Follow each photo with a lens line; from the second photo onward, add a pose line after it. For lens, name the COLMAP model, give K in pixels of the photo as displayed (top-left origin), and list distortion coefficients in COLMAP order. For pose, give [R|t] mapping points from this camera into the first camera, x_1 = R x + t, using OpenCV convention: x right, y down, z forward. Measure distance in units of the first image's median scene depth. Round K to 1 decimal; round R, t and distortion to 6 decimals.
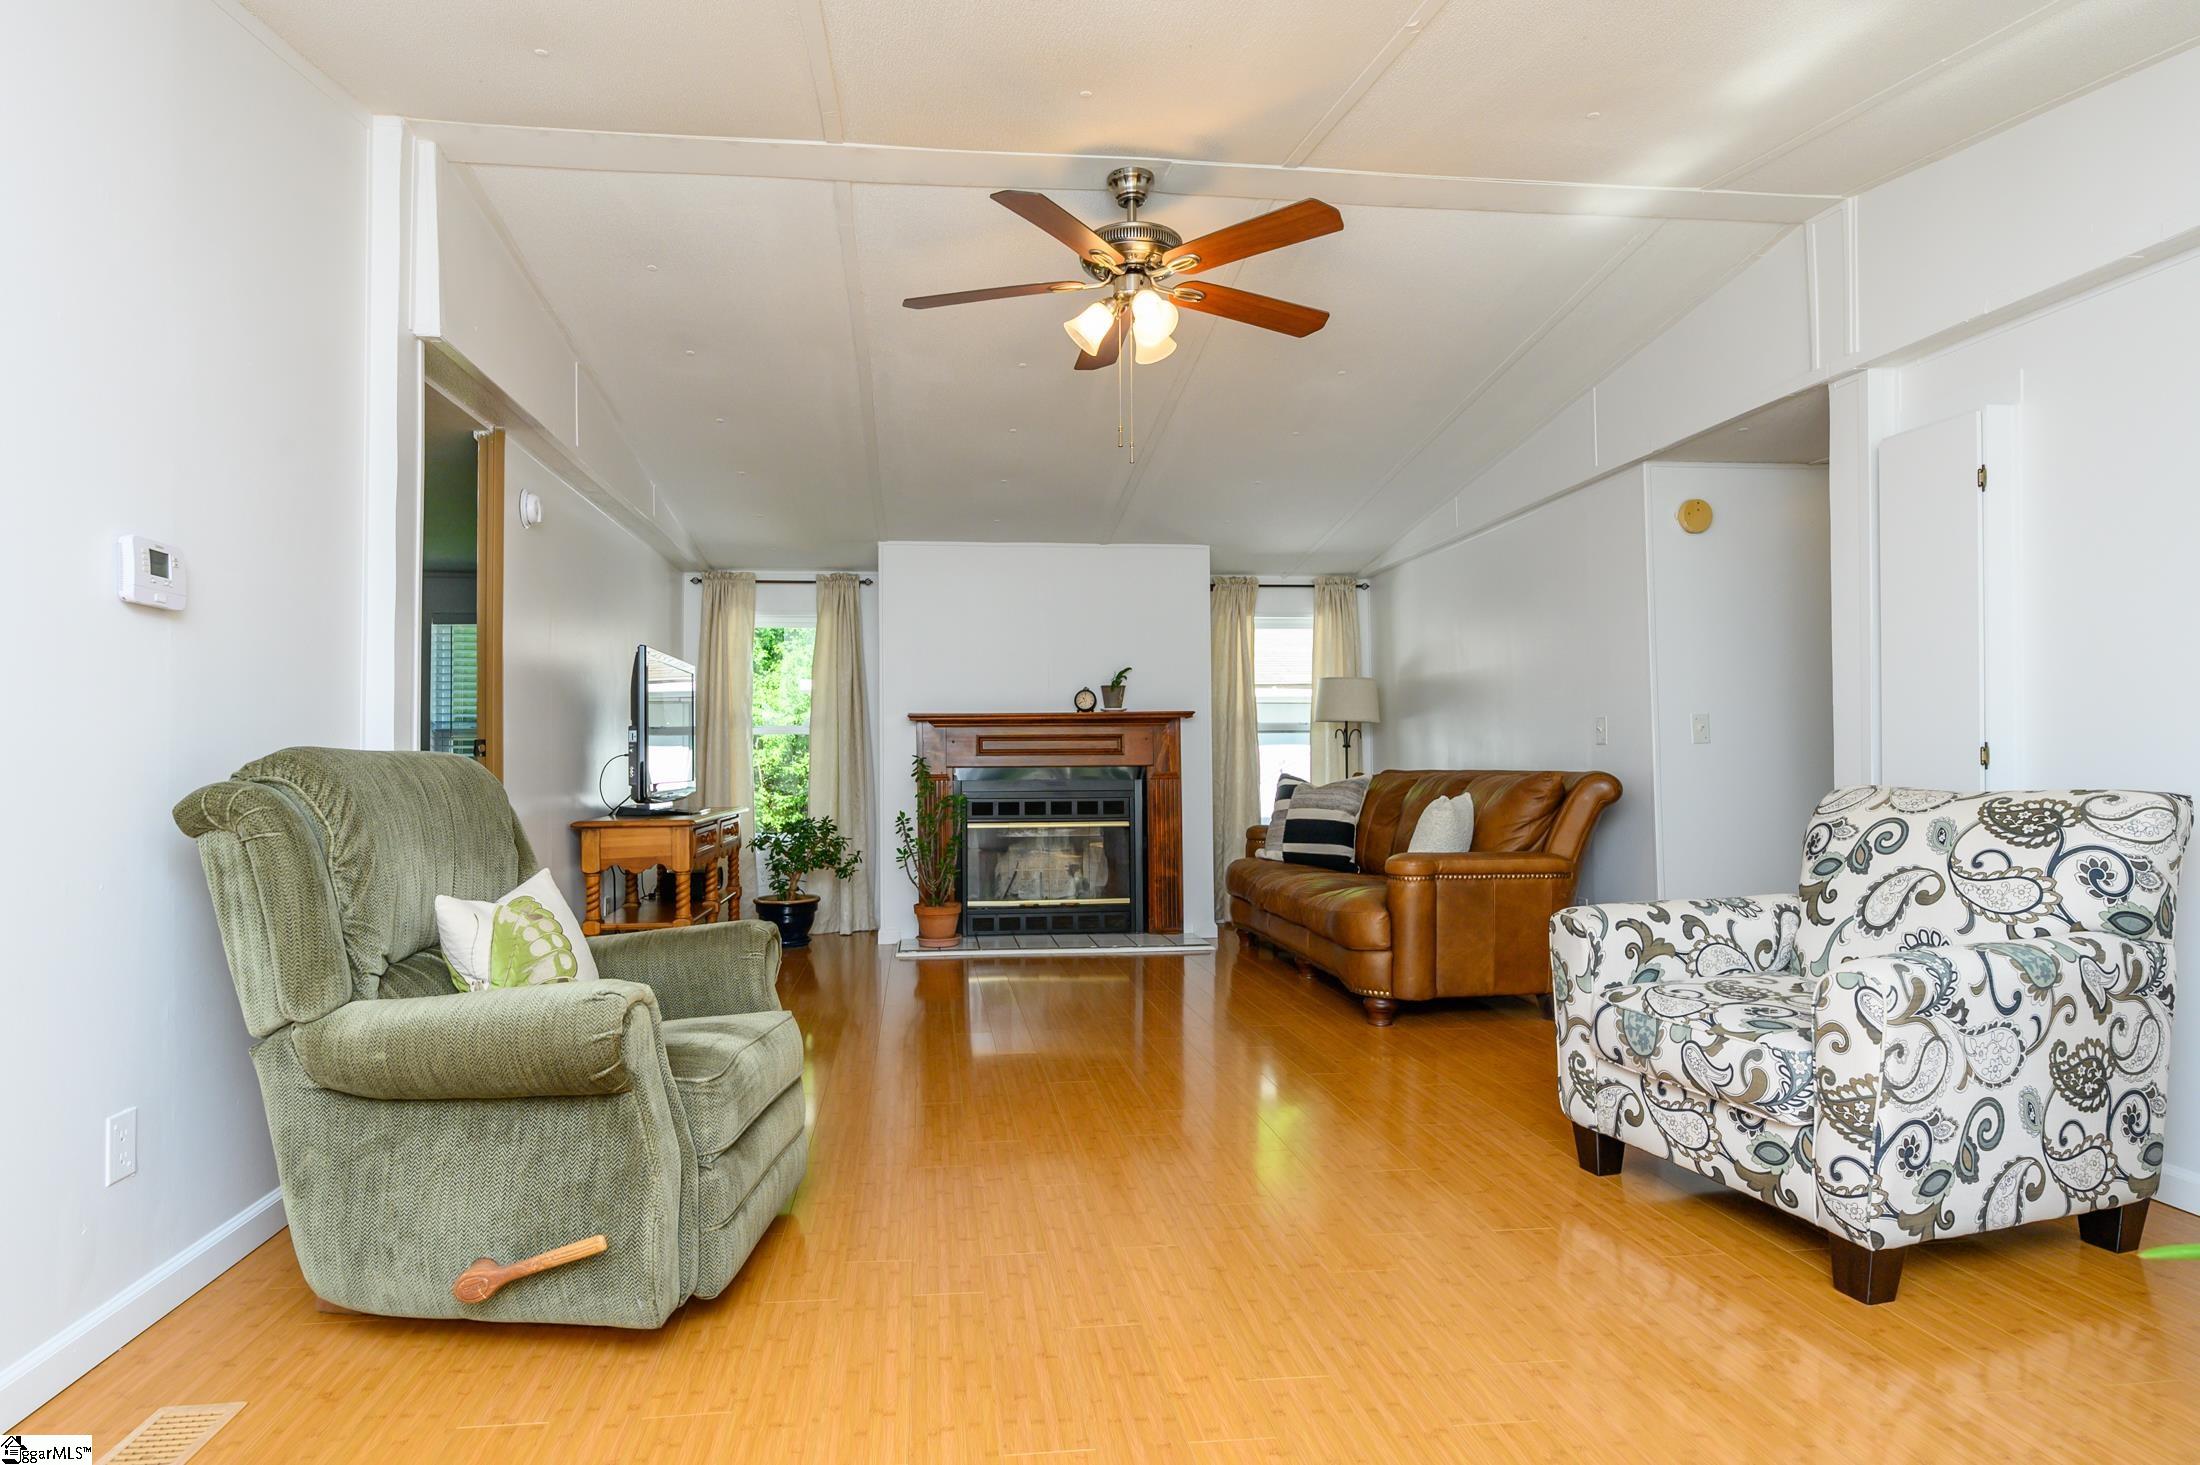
lens RADIAL K [[1229.7, 0, 1068.5], [0, 1229.7, 731.5], [0, 0, 1]] dist [-0.003996, -0.001443]
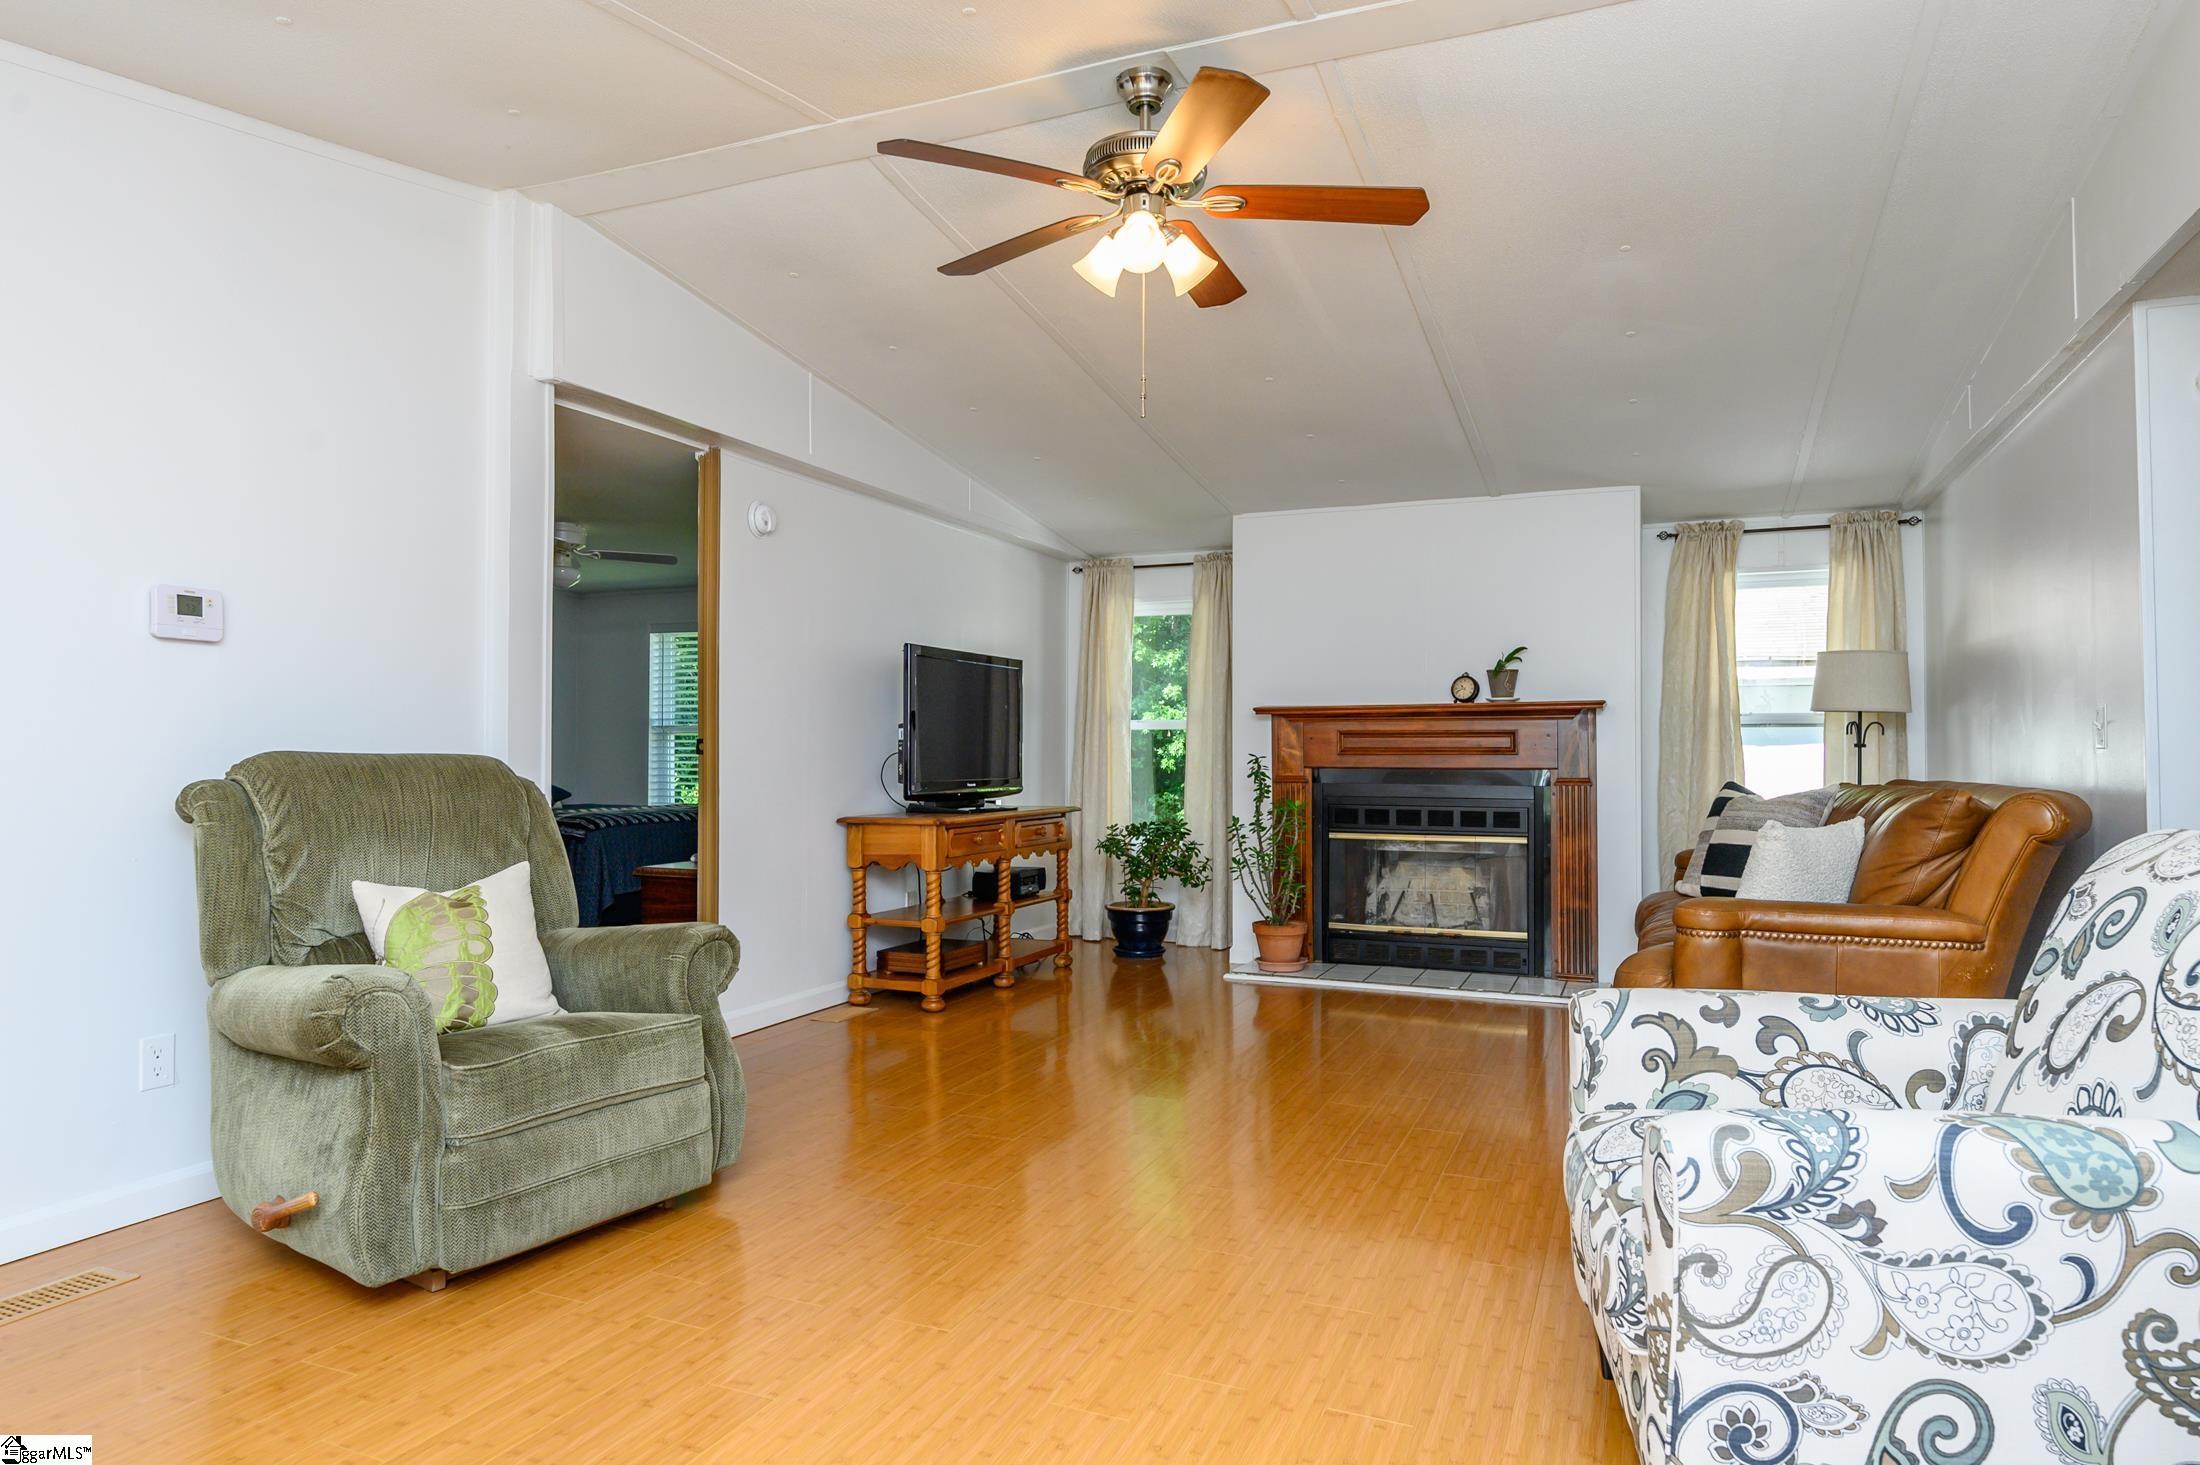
lens RADIAL K [[1362.3, 0, 1100.0], [0, 1362.3, 732.5], [0, 0, 1]] dist [0.000500, -0.001872]
pose [[0.864284, 0.000935, -0.503004, 0.562885], [0.004079, 0.999952, 0.008867, -0.010715], [0.502988, -0.009715, 0.864239, 0.191730]]
